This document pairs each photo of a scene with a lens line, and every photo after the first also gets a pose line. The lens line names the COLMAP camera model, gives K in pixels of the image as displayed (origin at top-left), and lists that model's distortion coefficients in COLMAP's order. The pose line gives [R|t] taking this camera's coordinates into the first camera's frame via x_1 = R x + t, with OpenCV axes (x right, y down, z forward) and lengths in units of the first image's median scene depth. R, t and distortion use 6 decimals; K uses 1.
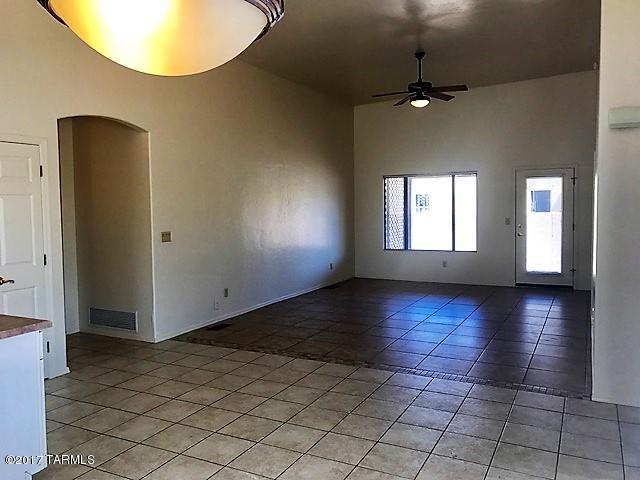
lens RADIAL K [[524.6, 0, 304.9], [0, 524.6, 238.8], [0, 0, 1]] dist [0.011300, -0.010688]
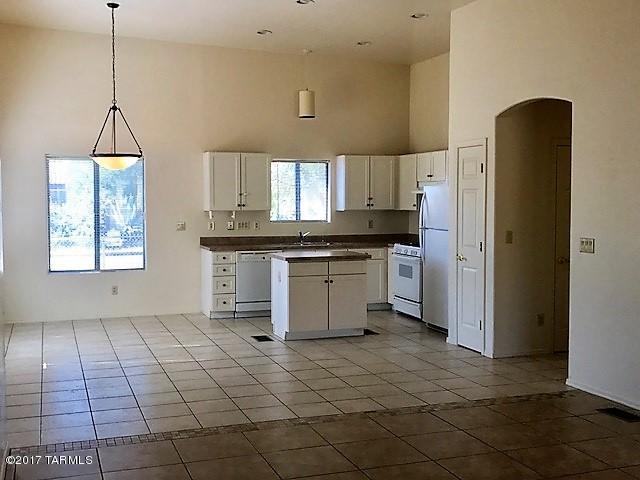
lens RADIAL K [[745.3, 0, 314.2], [0, 745.3, 241.4], [0, 0, 1]] dist [-0.004885, 0.000000]
pose [[-0.671198, 0.062465, -0.738642, 0.839773], [-0.027992, 0.993597, 0.109462, -0.126430], [0.740749, 0.094146, -0.665152, 1.636621]]
